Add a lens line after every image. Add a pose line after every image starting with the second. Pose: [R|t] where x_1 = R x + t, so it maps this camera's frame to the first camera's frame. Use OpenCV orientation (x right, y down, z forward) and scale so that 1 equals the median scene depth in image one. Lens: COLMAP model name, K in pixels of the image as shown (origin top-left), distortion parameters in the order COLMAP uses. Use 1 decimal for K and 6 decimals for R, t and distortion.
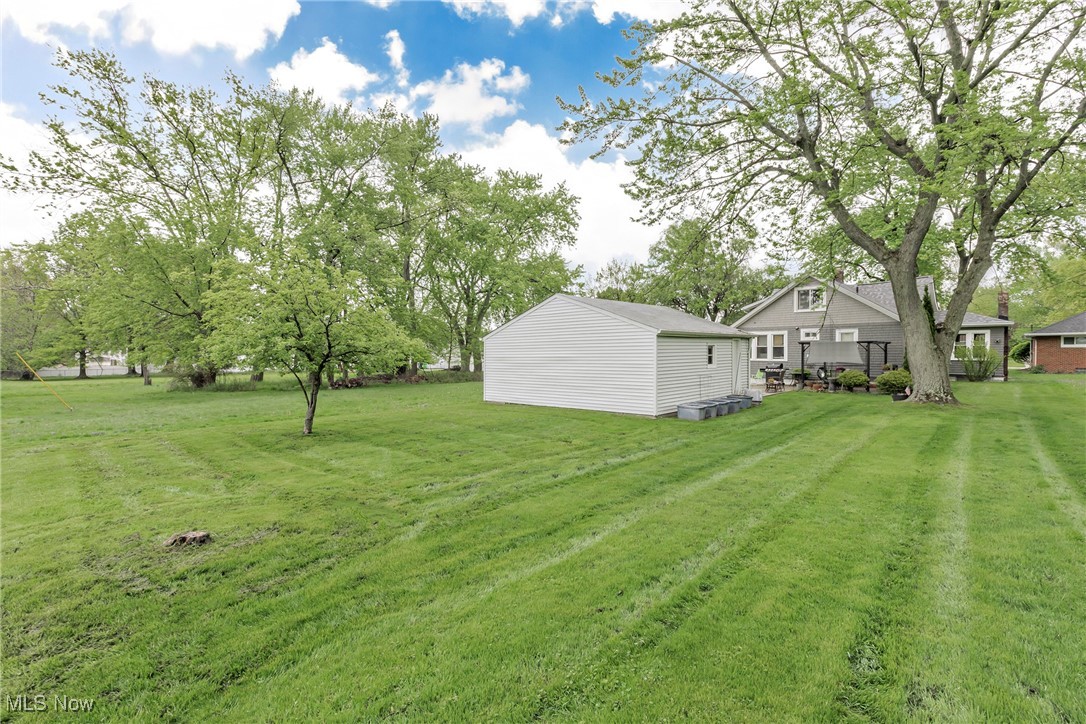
lens RADIAL K [[467.1, 0, 541.3], [0, 467.1, 355.9], [0, 0, 1]] dist [0.001364, 0.000168]
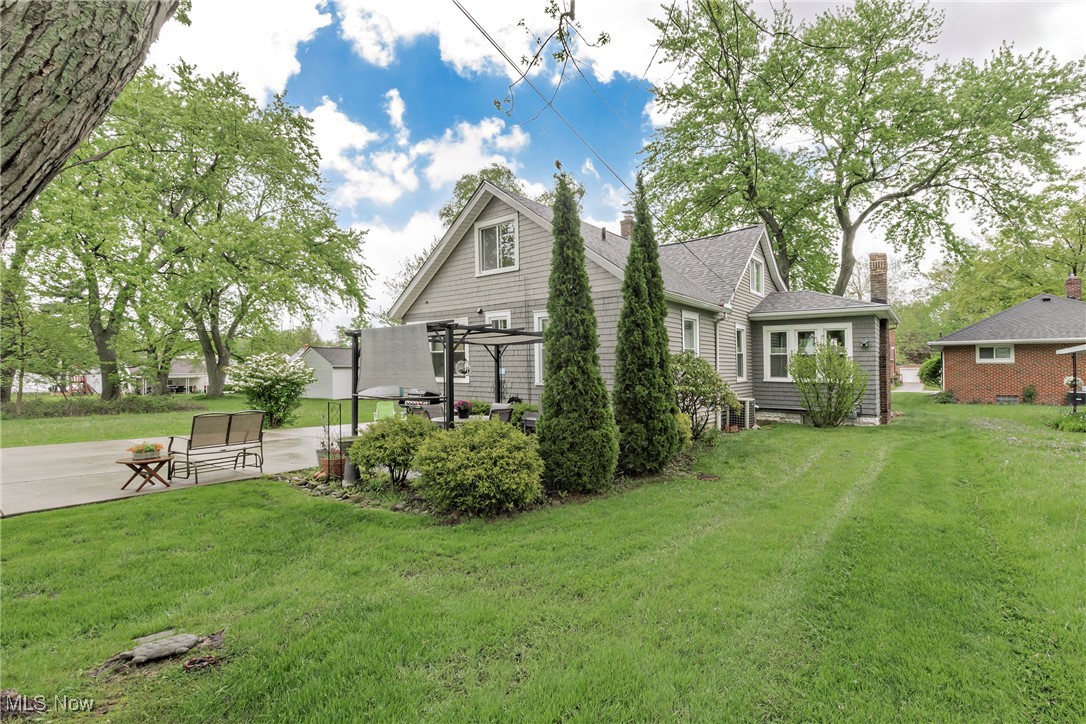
lens RADIAL K [[472.6, 0, 600.4], [0, 472.6, 355.6], [0, 0, 1]] dist [0.001937, 0.000418]
pose [[0.986514, 0.013522, 0.163115, 0.594100], [-0.006867, 0.999123, -0.041294, 0.002566], [-0.163530, 0.039617, 0.985743, 0.531910]]
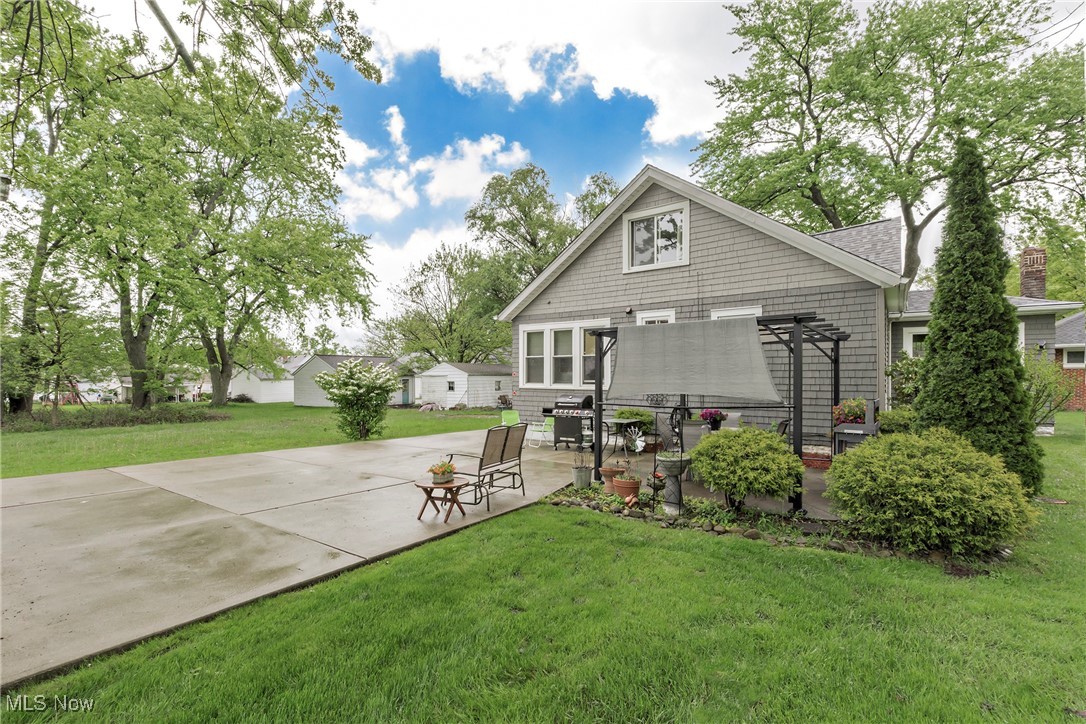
lens RADIAL K [[467.6, 0, 548.7], [0, 467.6, 366.3], [0, 0, 1]] dist [-0.001768, -0.000109]
pose [[0.987550, 0.009424, 0.157024, 0.415249], [-0.003890, 0.999362, -0.035512, 0.005079], [-0.157258, 0.034459, 0.986956, 0.607990]]
